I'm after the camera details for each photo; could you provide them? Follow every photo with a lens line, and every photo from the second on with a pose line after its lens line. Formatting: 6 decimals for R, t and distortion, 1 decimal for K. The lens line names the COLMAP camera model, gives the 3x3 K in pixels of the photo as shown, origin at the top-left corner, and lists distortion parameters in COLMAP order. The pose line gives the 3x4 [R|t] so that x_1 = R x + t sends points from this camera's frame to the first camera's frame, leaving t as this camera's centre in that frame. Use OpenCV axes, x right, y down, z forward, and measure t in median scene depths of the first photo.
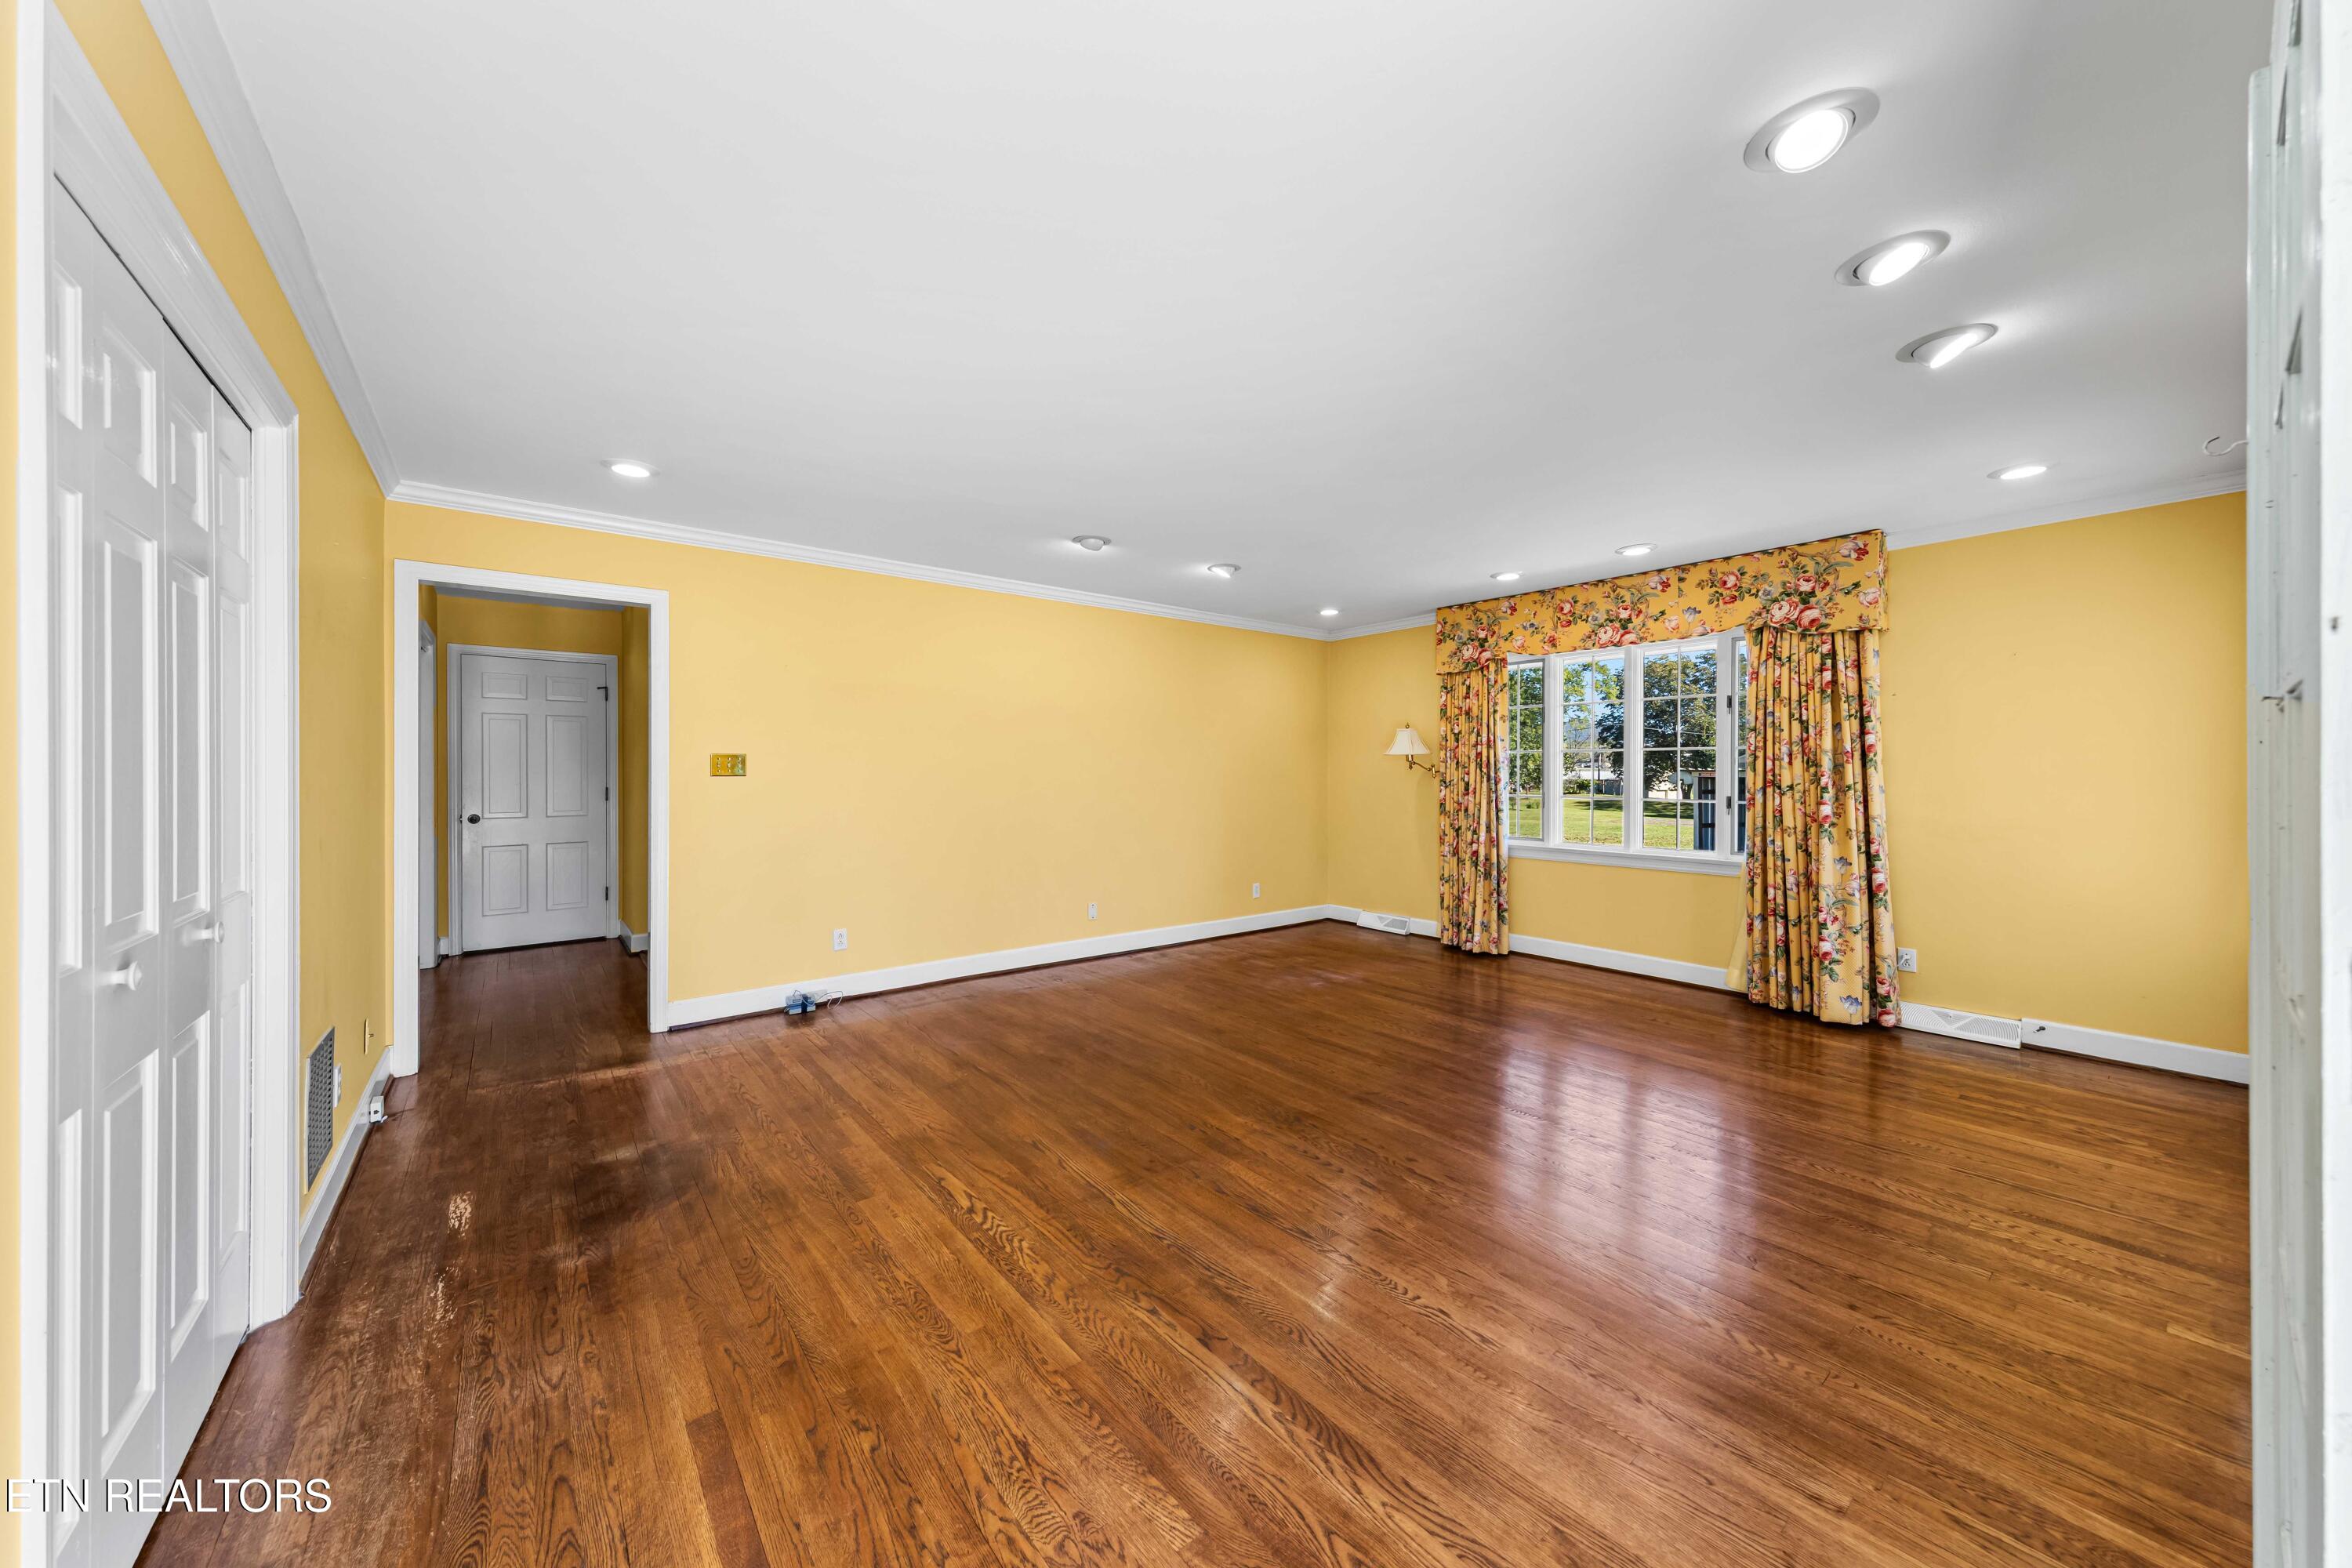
lens RADIAL K [[833.1, 0, 1173.7], [0, 833.1, 772.7], [0, 0, 1]] dist [0.001898, 0.000029]
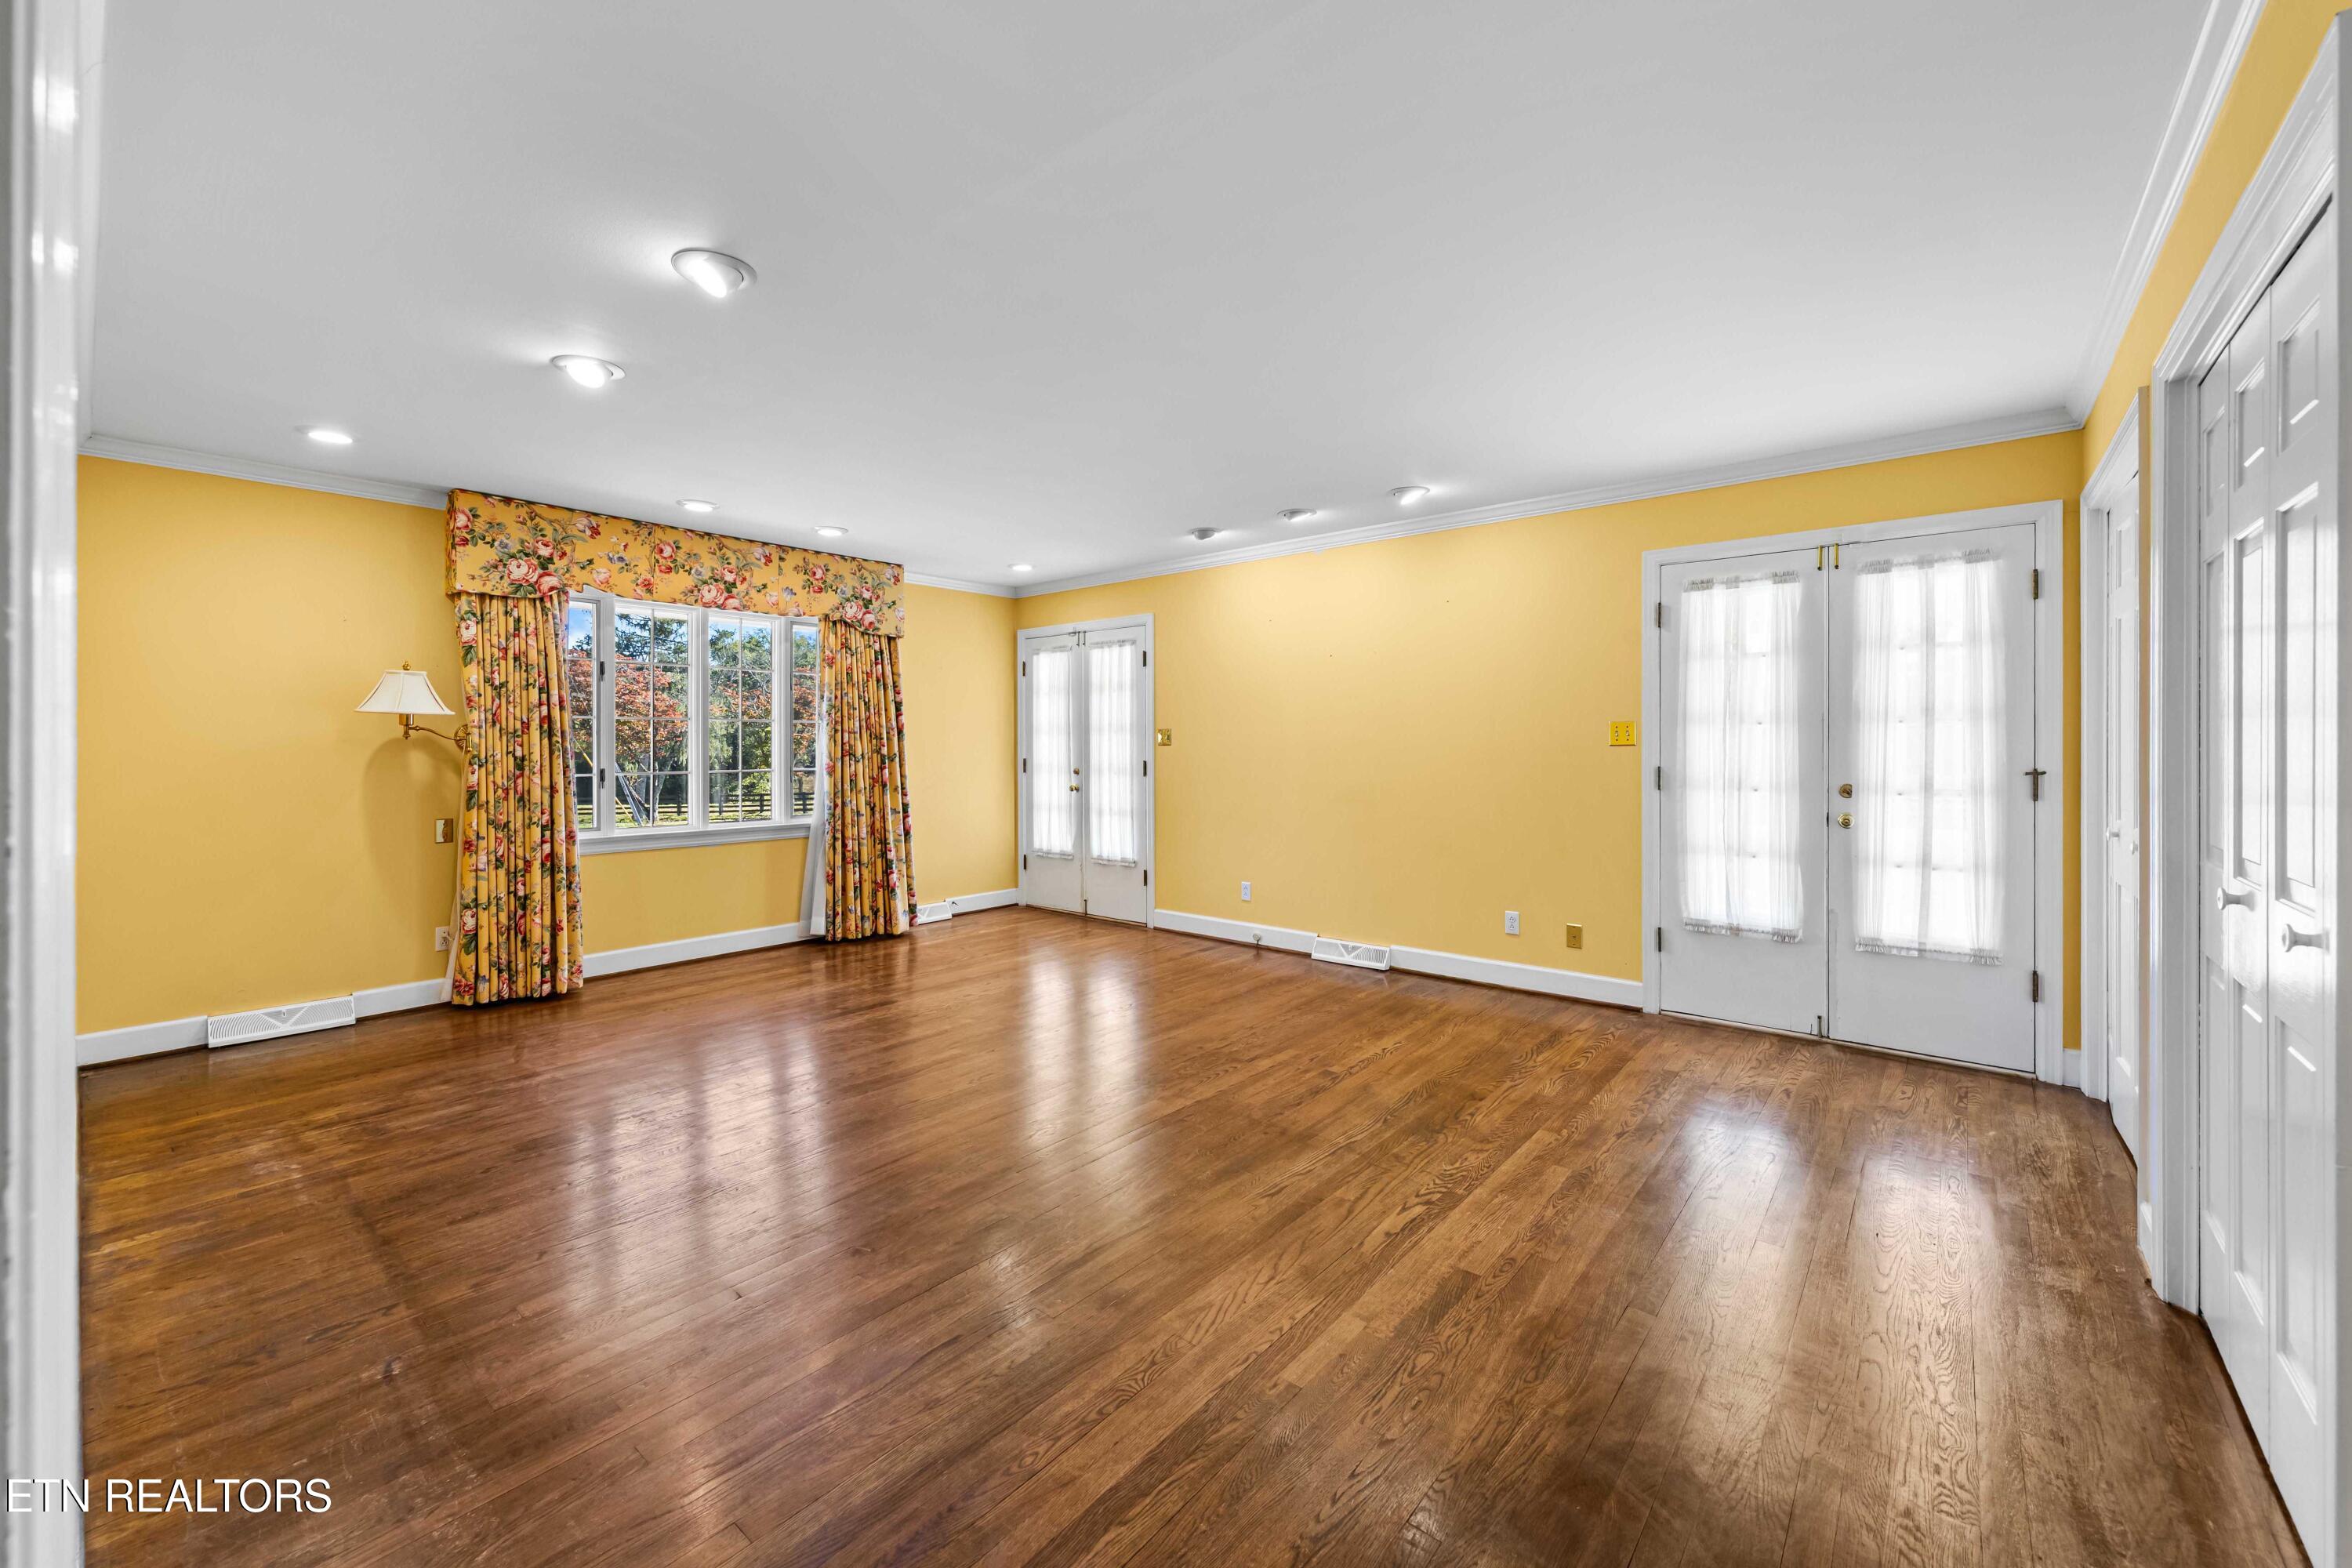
lens RADIAL K [[924.2, 0, 1156.0], [0, 924.2, 749.8], [0, 0, 1]] dist [0.001112, -0.000001]
pose [[-0.199508, -0.004269, 0.979887, -0.664460], [0.002441, 0.999985, 0.004854, 0.003006], [-0.979893, 0.003361, -0.199495, 0.830706]]
